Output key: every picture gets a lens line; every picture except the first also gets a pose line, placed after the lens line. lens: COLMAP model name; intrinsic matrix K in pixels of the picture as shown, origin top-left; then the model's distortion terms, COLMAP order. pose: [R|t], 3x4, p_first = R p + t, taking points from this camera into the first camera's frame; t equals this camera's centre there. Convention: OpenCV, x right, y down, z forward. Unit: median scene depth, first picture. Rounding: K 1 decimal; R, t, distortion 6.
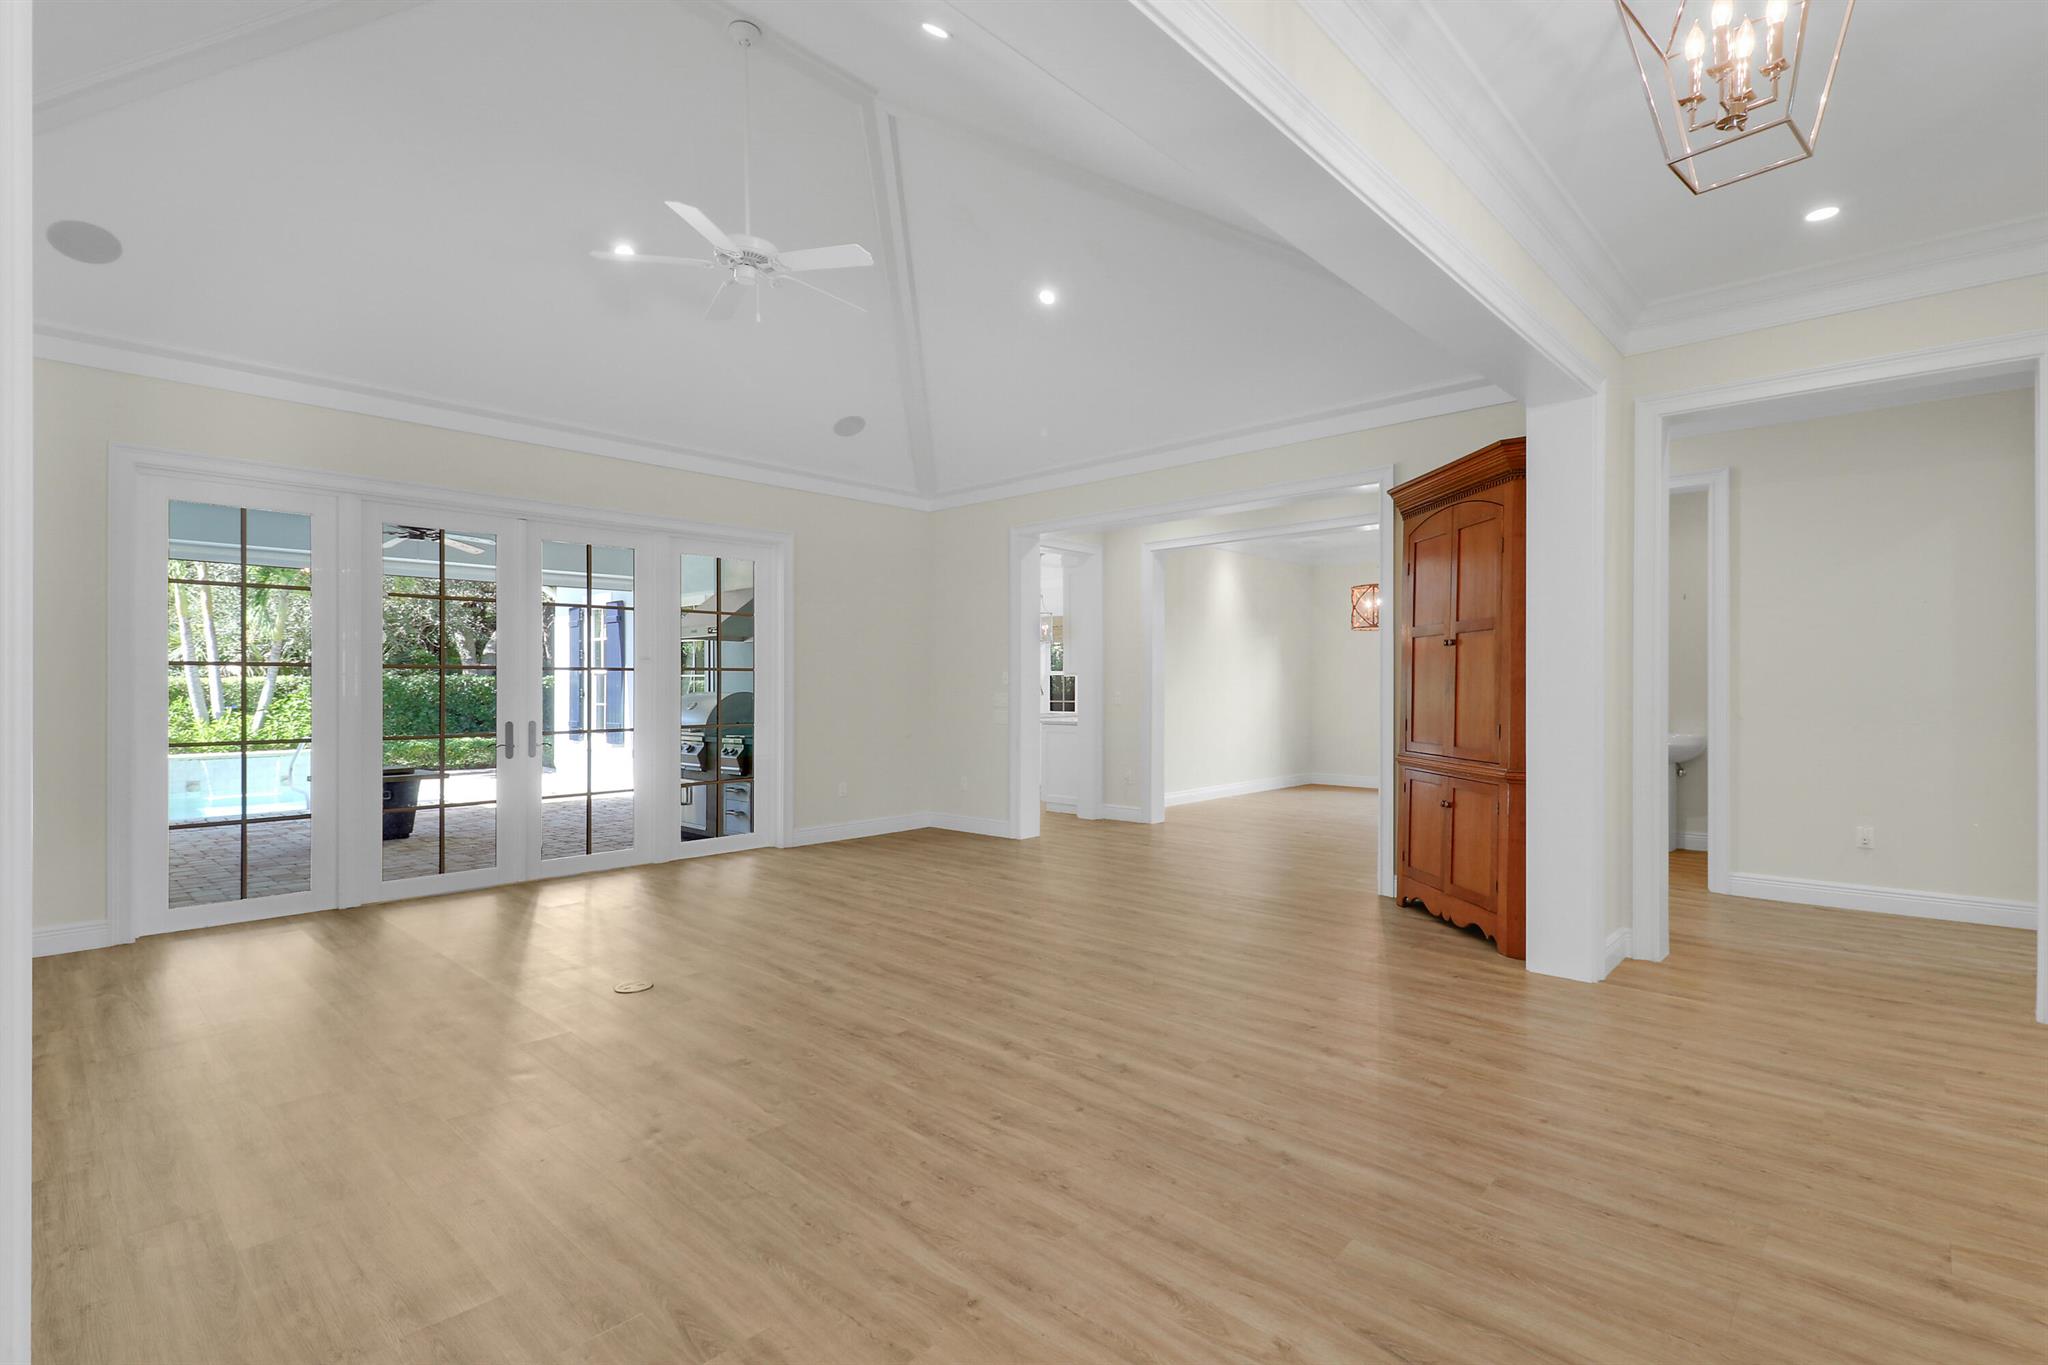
lens RADIAL K [[958.8, 0, 1024.7], [0, 958.8, 673.6], [0, 0, 1]] dist [0.006974, -0.012918]
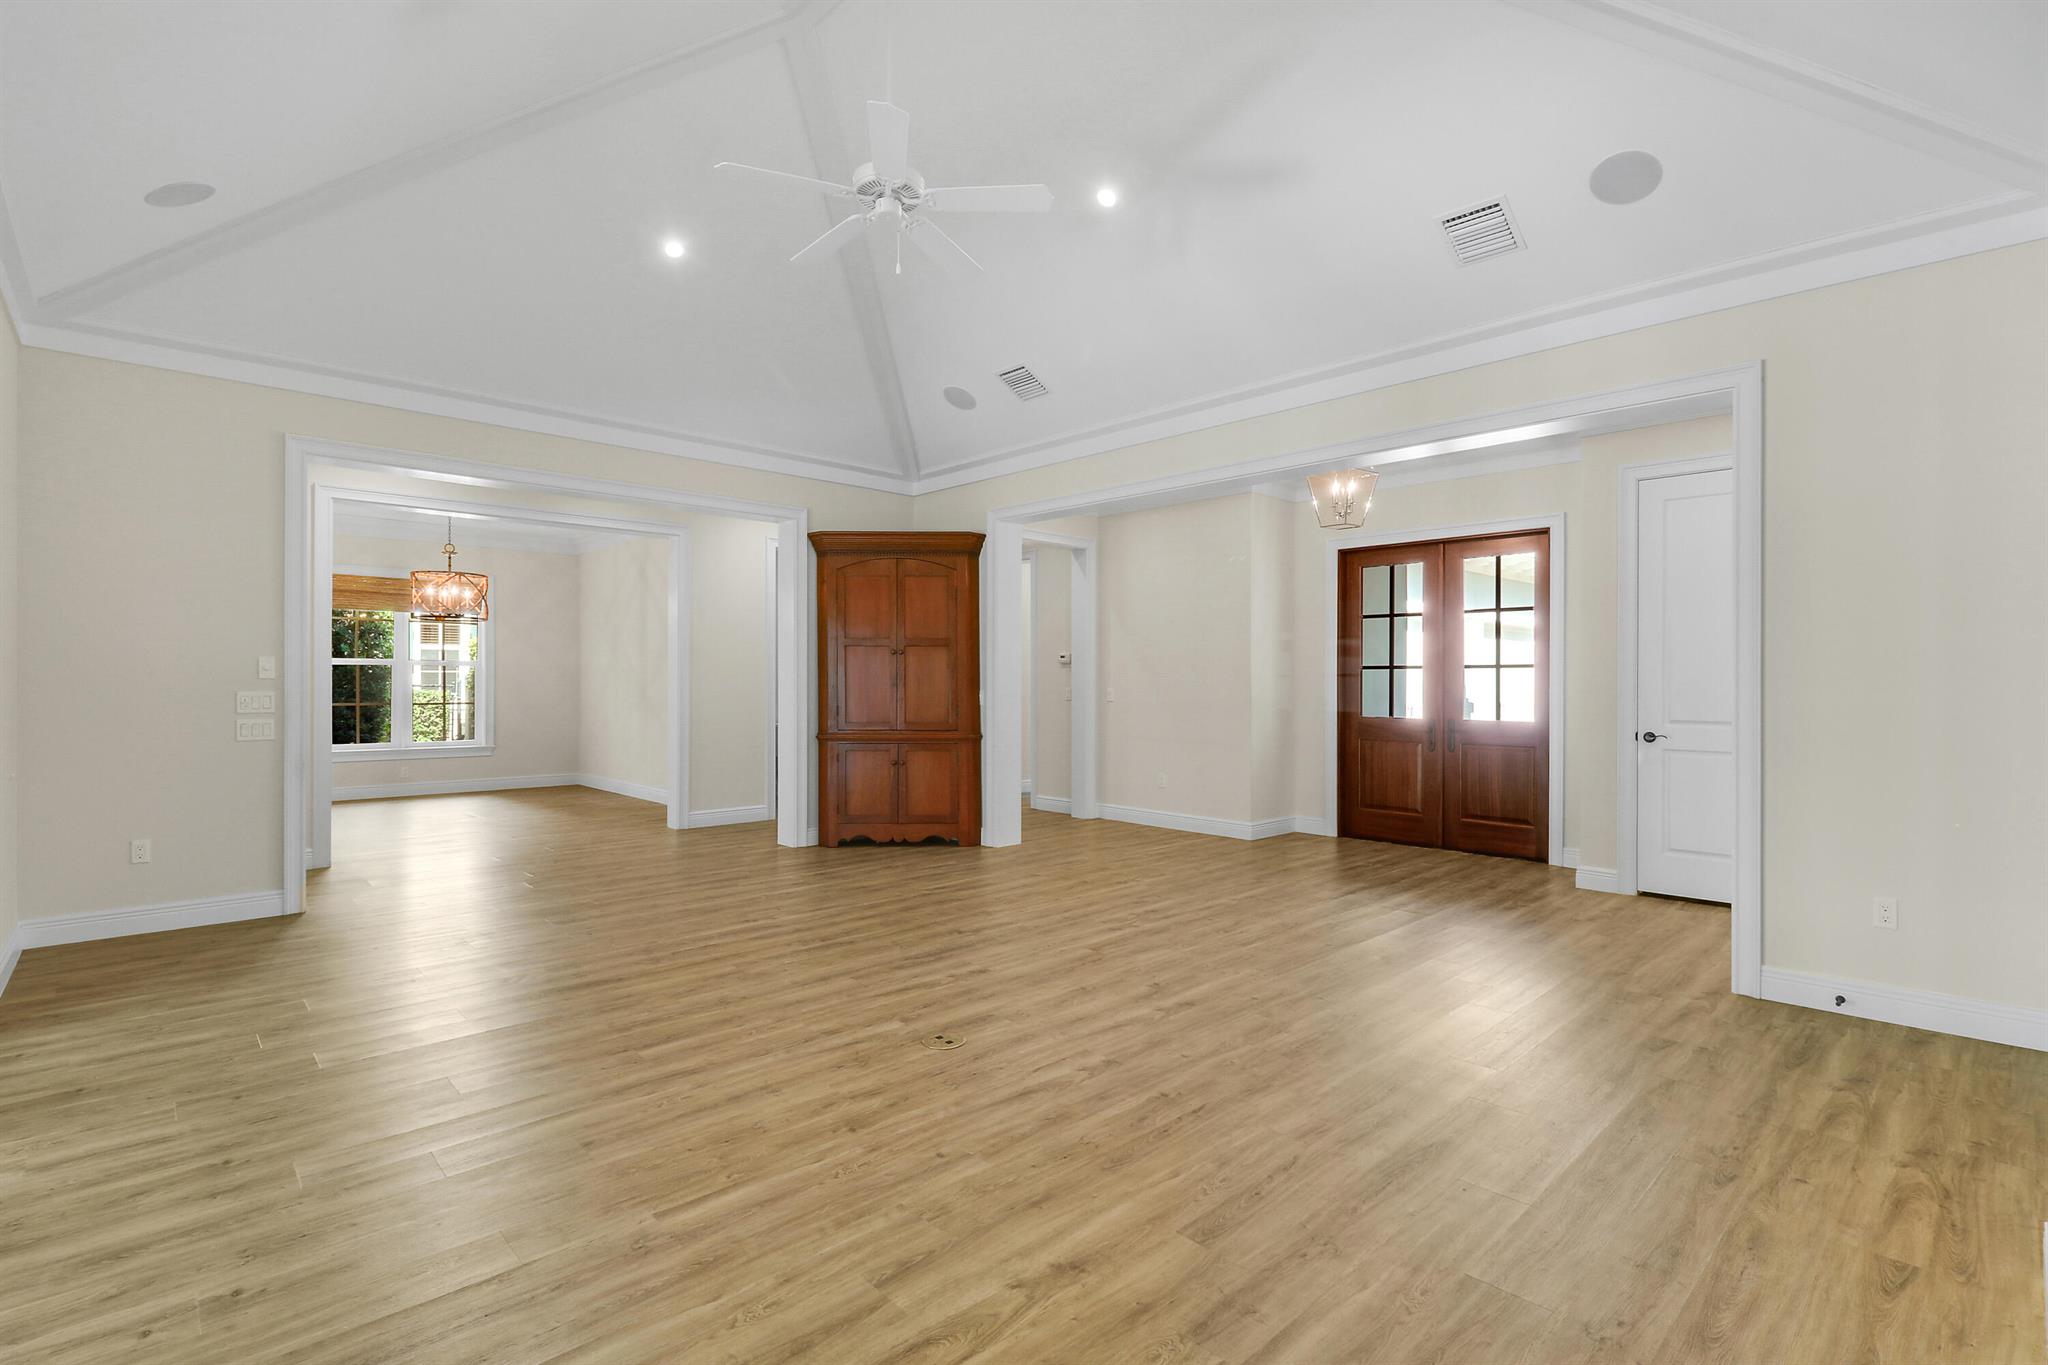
lens RADIAL K [[958.8, 0, 1024.7], [0, 958.8, 673.6], [0, 0, 1]] dist [0.006974, -0.012918]
pose [[0.063047, 0.009088, 0.997969, -1.189940], [-0.009139, 0.999922, -0.008528, 0.012272], [-0.997969, -0.008582, 0.063125, 0.845097]]
